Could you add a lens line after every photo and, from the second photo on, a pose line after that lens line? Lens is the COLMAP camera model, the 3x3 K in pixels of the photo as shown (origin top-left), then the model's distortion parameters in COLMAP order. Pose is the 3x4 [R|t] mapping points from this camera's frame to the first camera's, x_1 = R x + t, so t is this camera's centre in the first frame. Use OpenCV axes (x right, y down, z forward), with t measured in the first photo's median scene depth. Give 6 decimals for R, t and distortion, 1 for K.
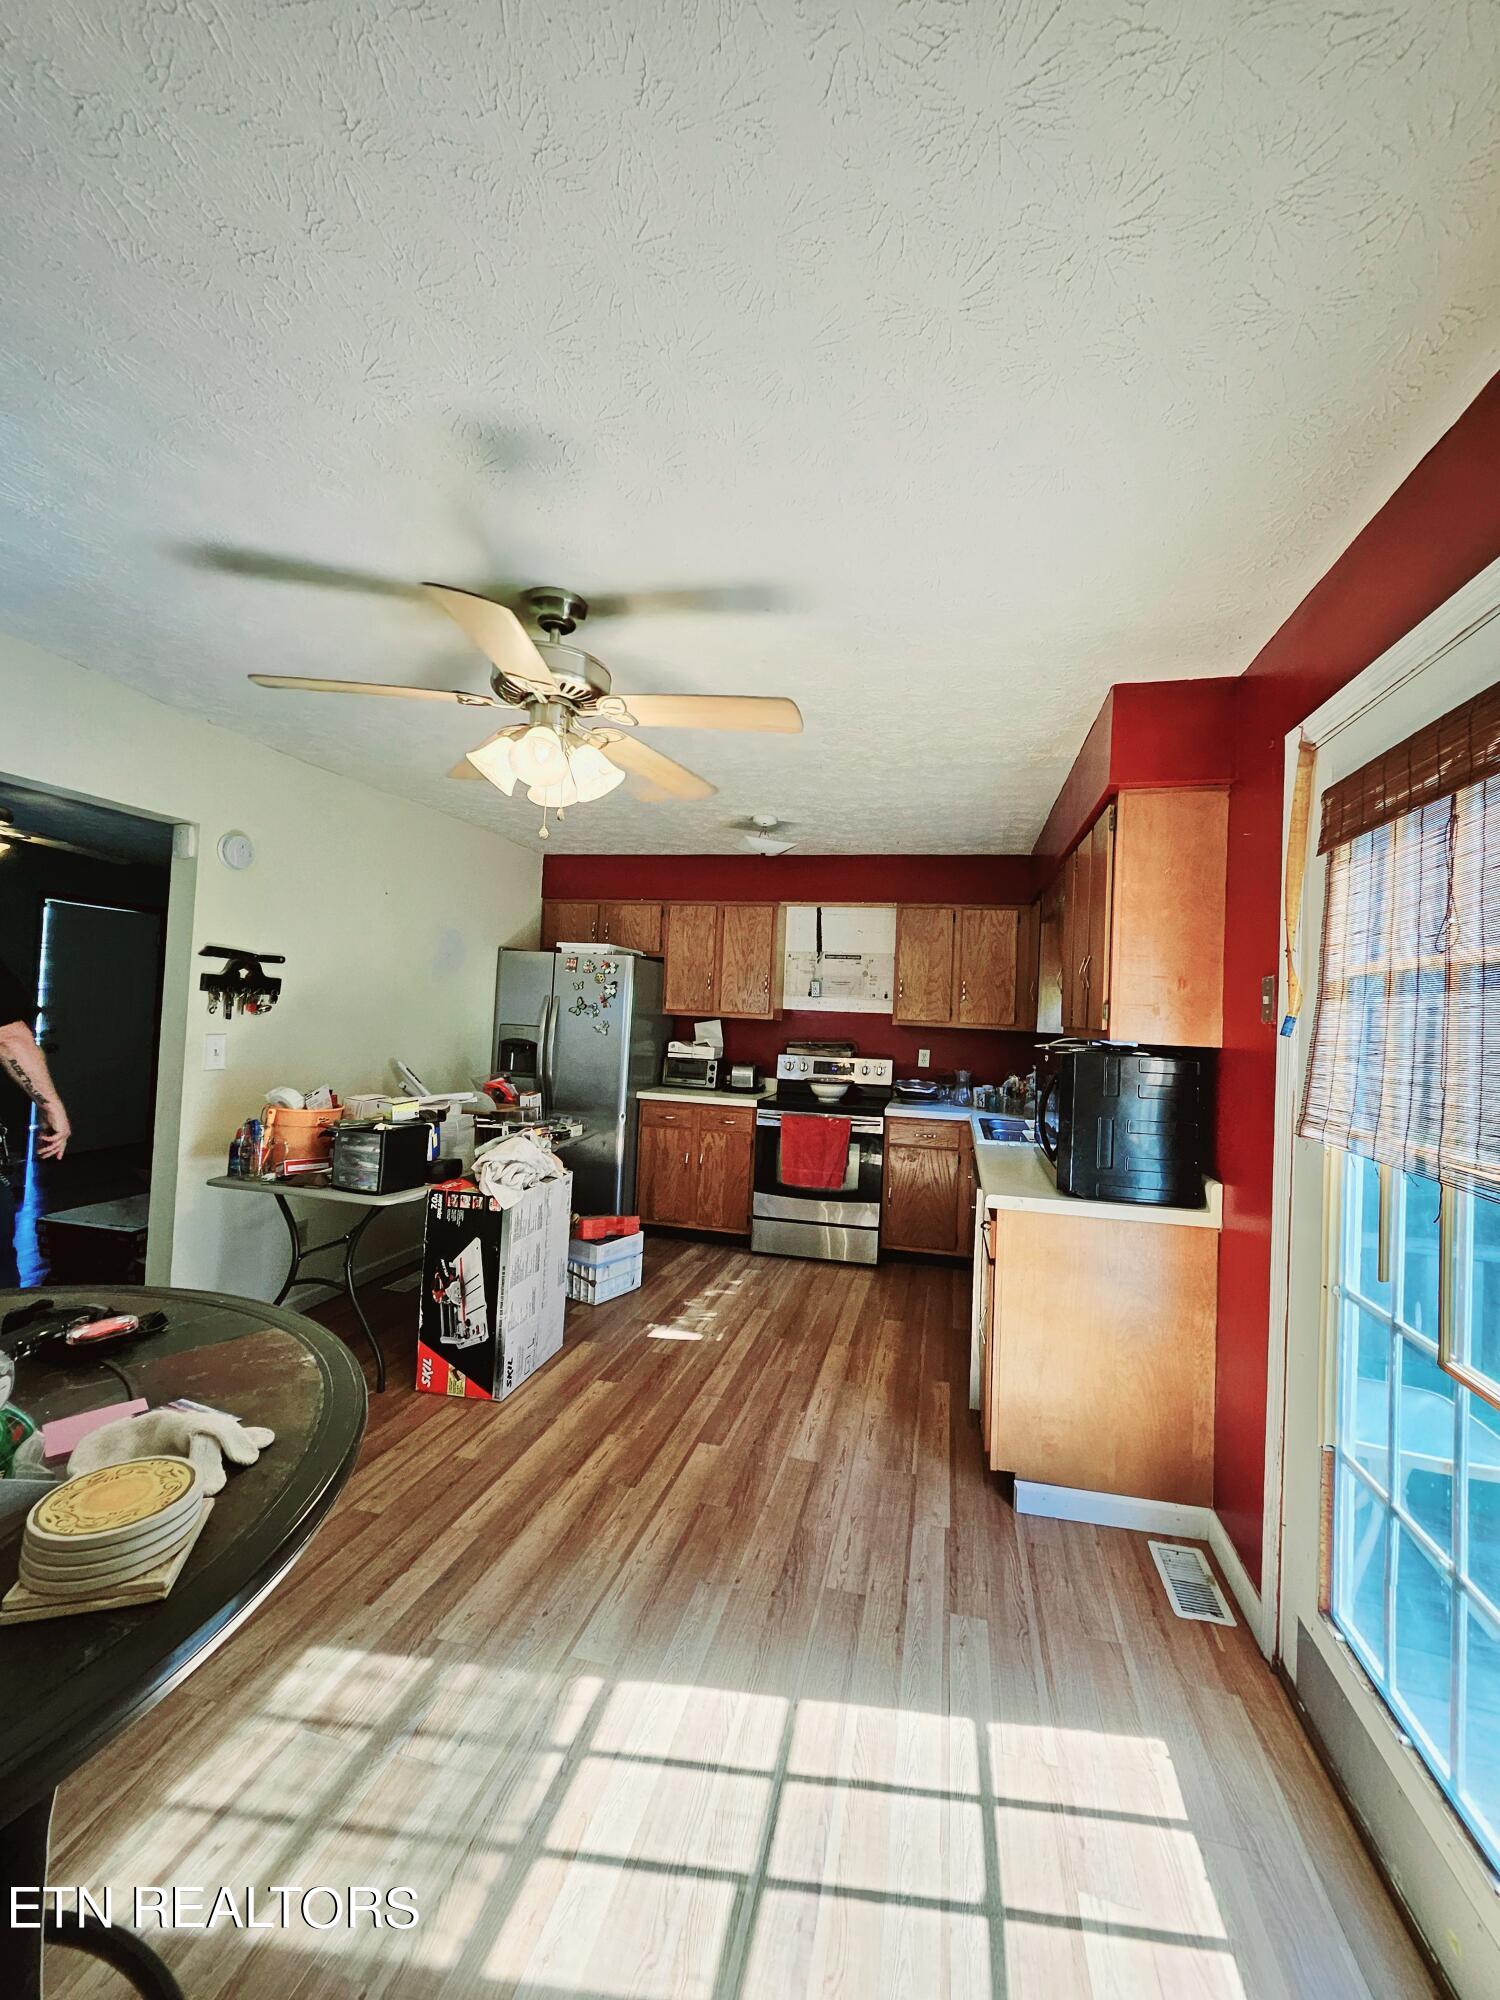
lens RADIAL K [[779.8, 0, 776.6], [0, 779.8, 997.8], [0, 0, 1]] dist [0.002302, -0.004161]
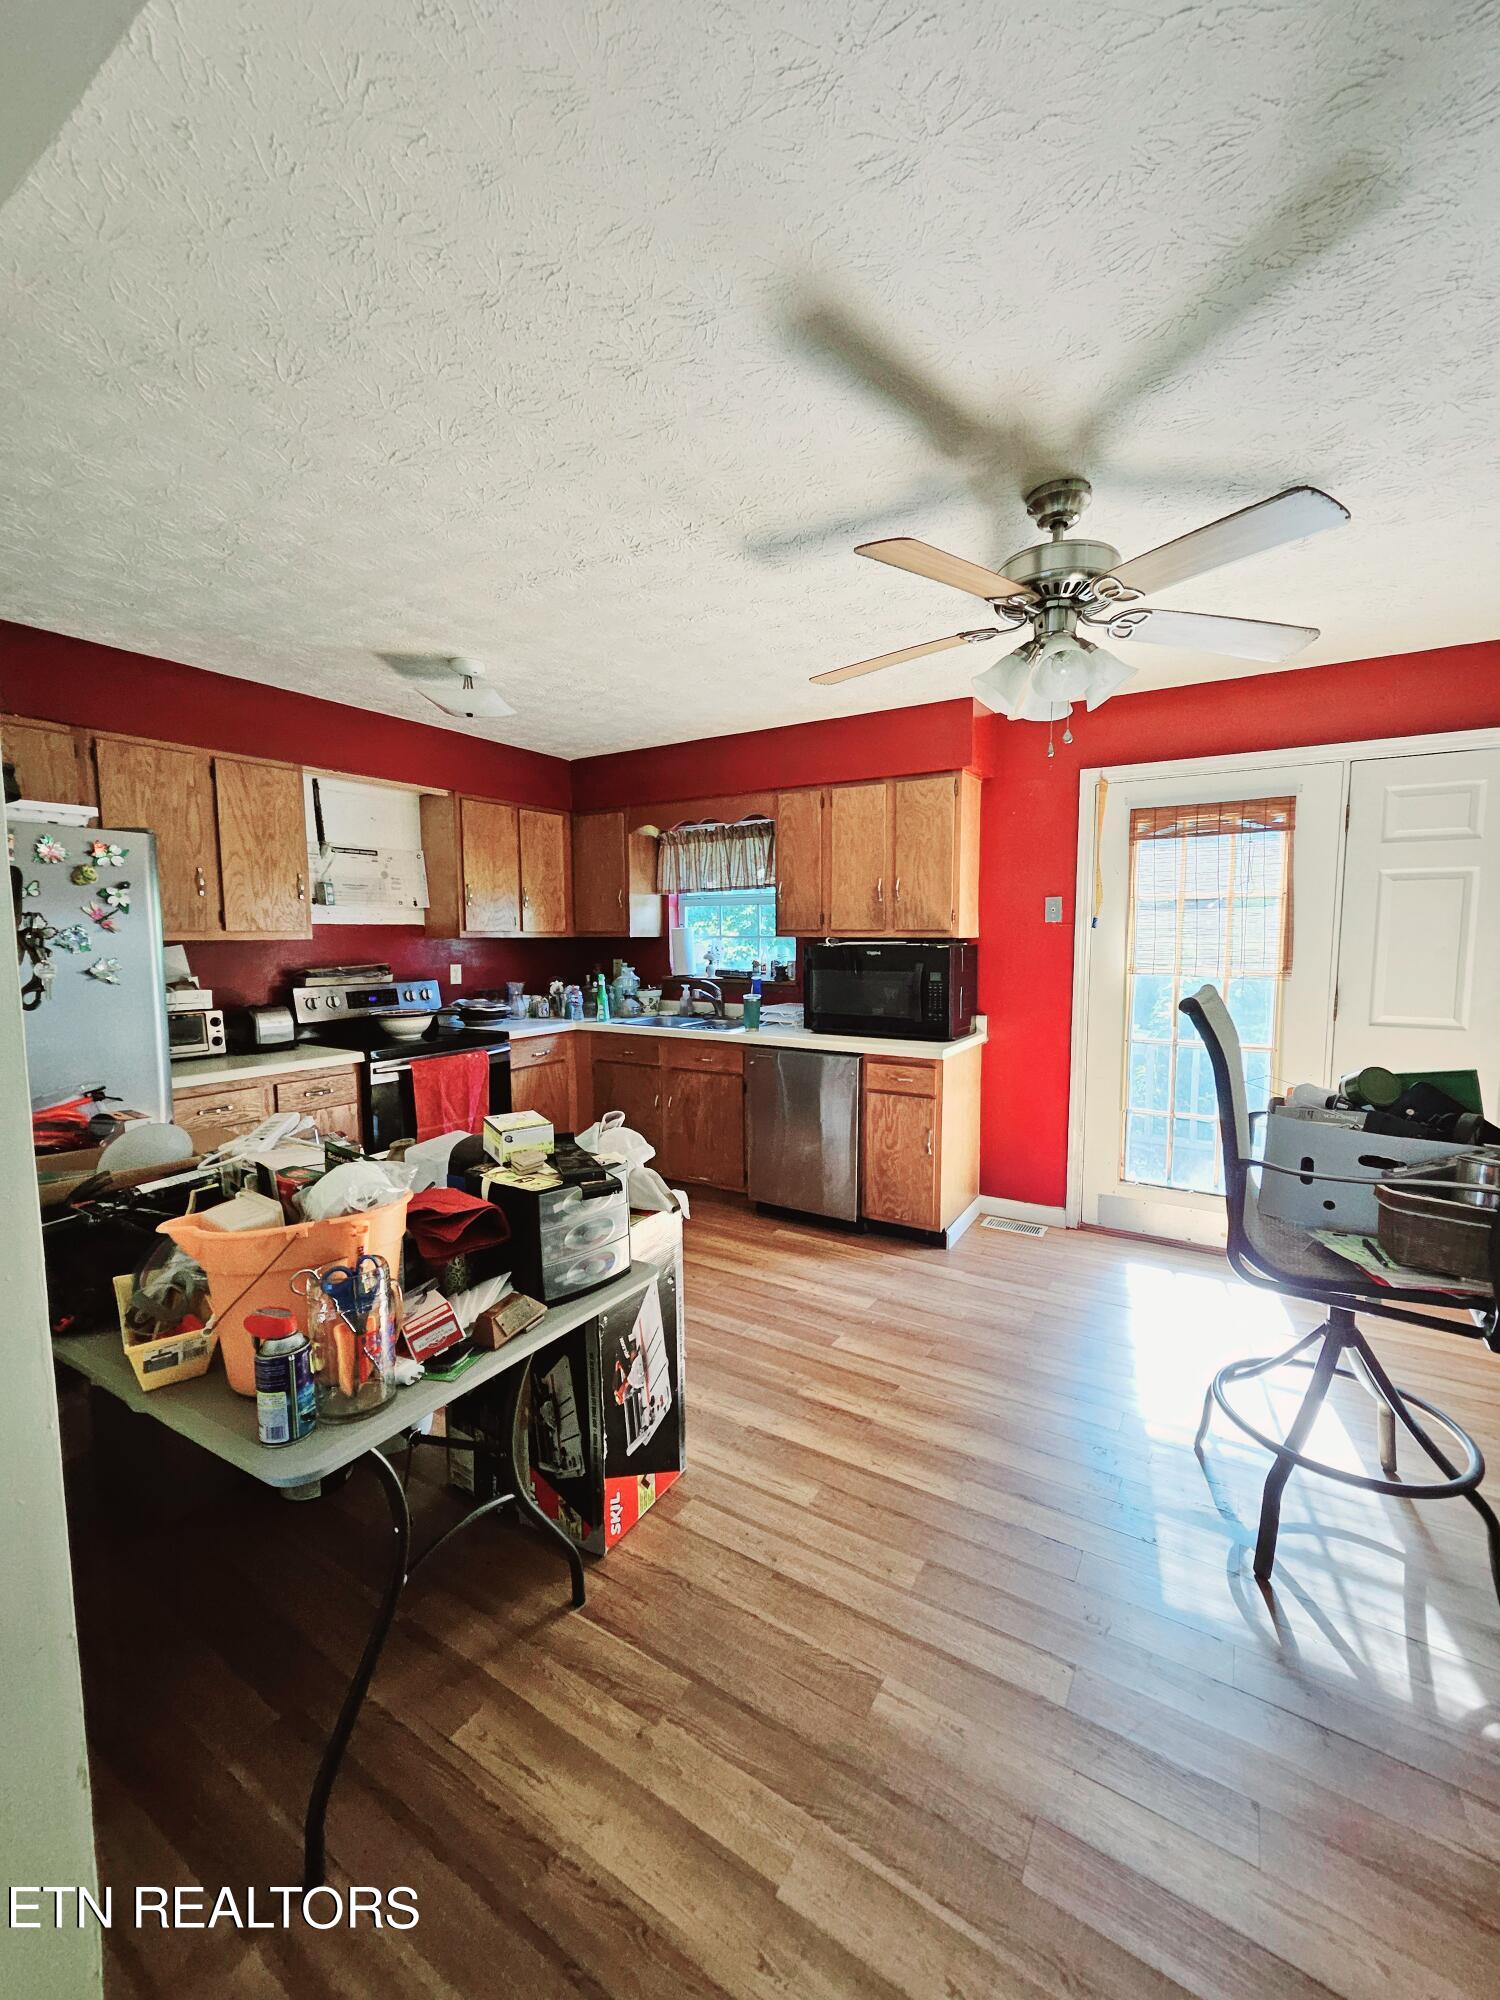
lens RADIAL K [[779.8, 0, 764.1], [0, 779.8, 1007.4], [0, 0, 1]] dist [0.002302, -0.004161]
pose [[0.335232, -0.134631, 0.932466, -0.586611], [-0.001168, 0.989677, 0.143311, -0.013416], [-0.942135, -0.049131, 0.331615, 0.430824]]
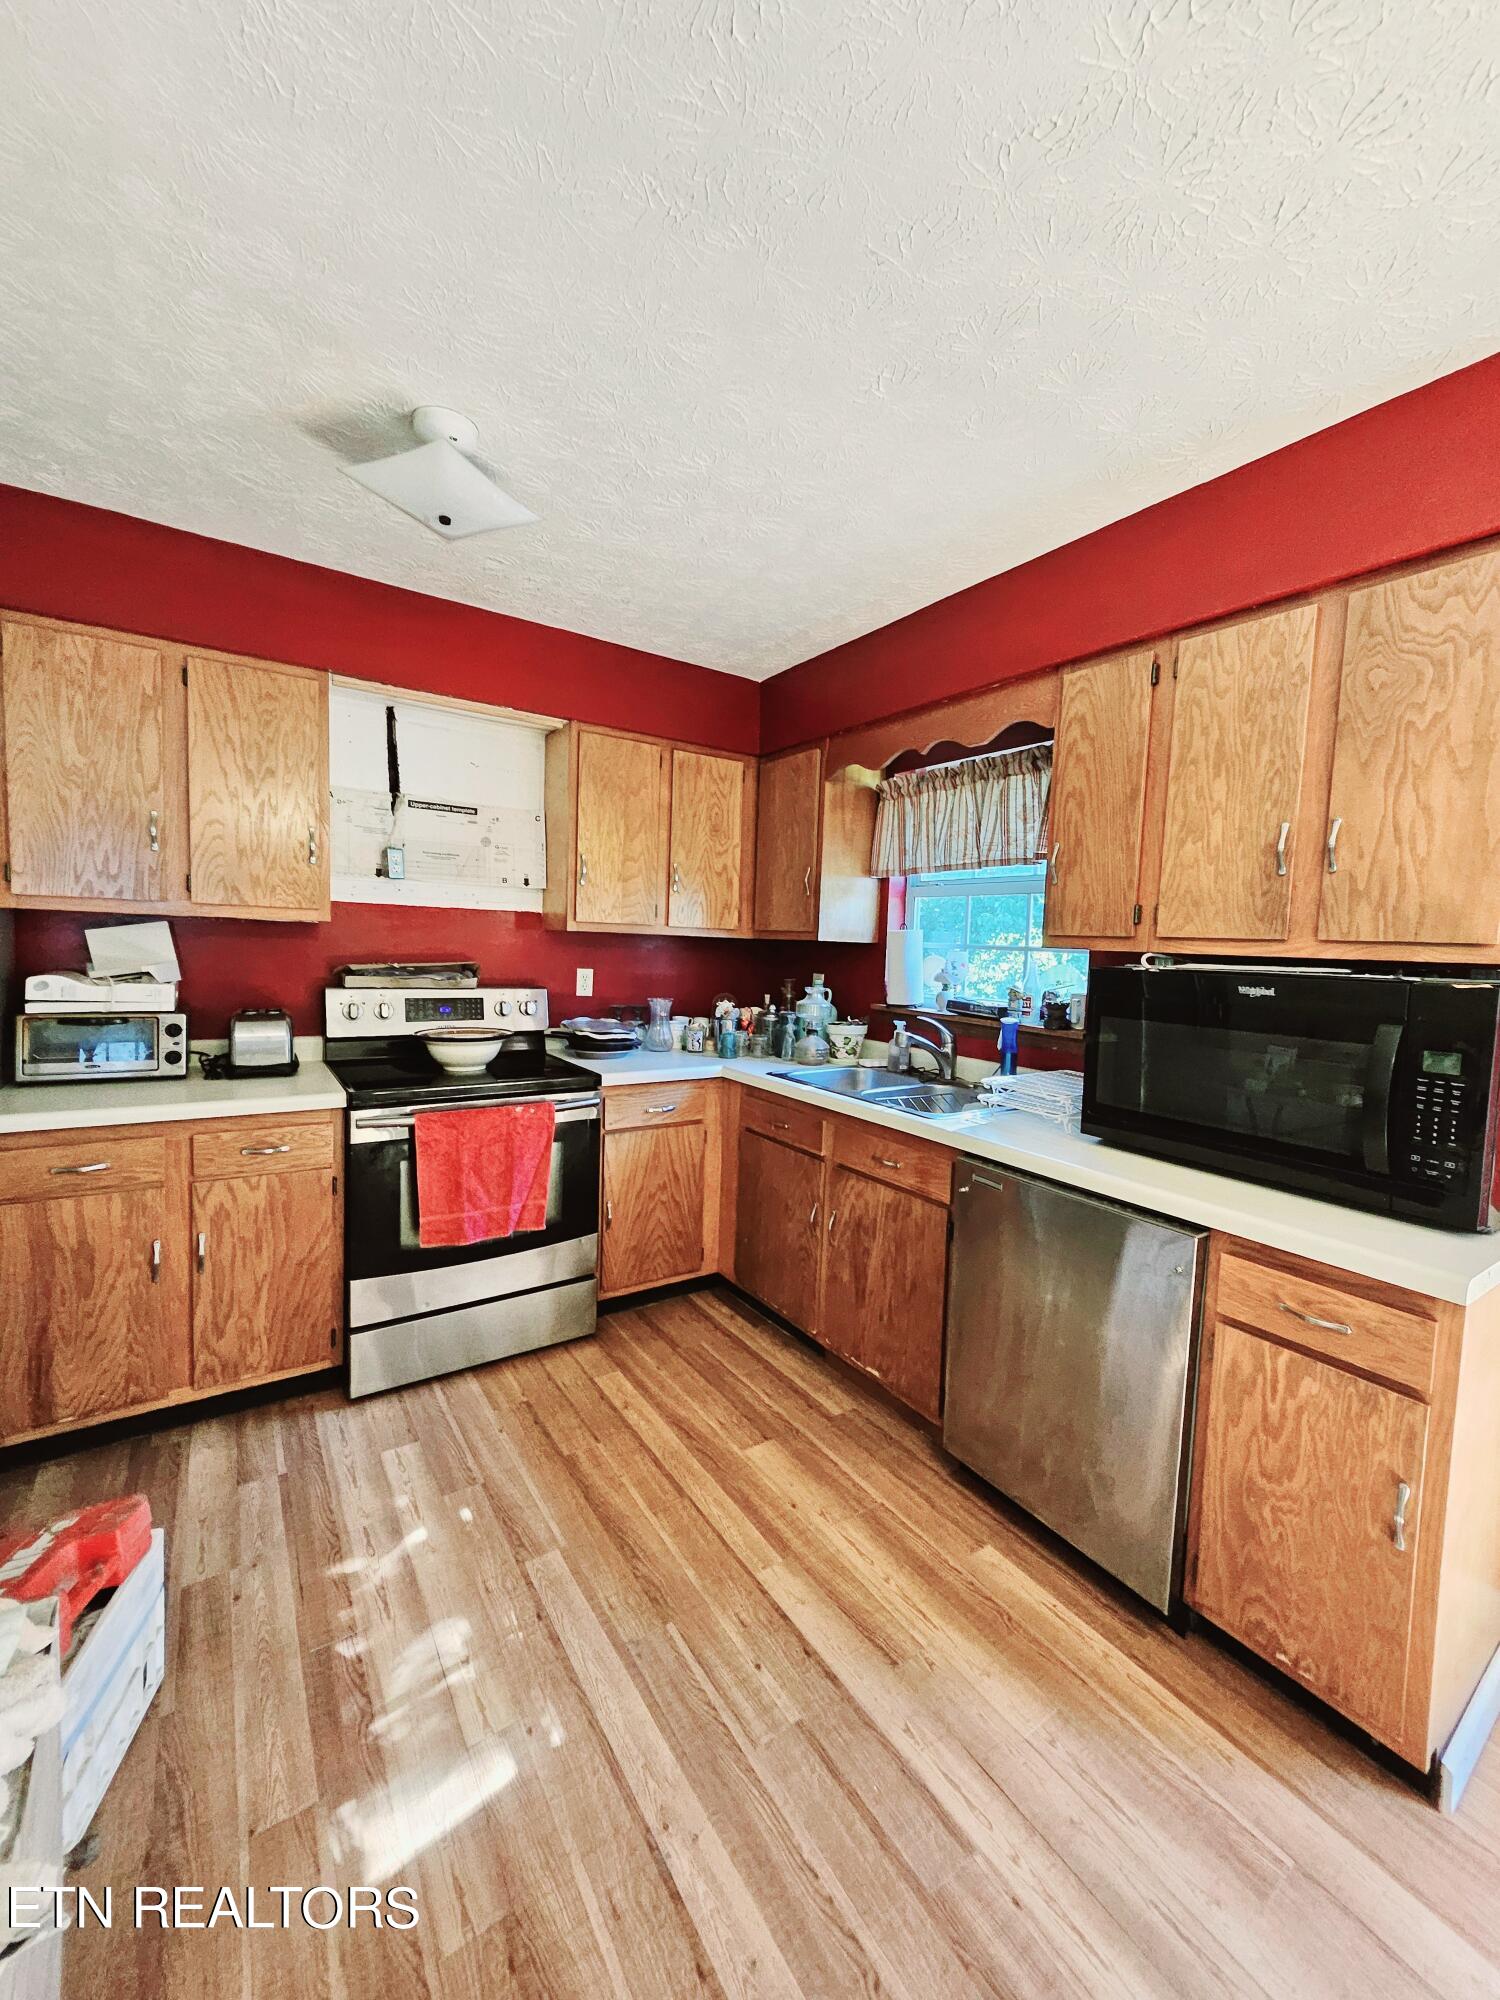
lens RADIAL K [[779.8, 0, 770.5], [0, 779.8, 998.1], [0, 0, 1]] dist [0.002302, -0.004161]
pose [[0.682171, -0.070278, 0.727807, -0.195841], [-0.023606, 0.992735, 0.117985, 0.012892], [-0.730811, -0.097666, 0.675556, 0.516566]]
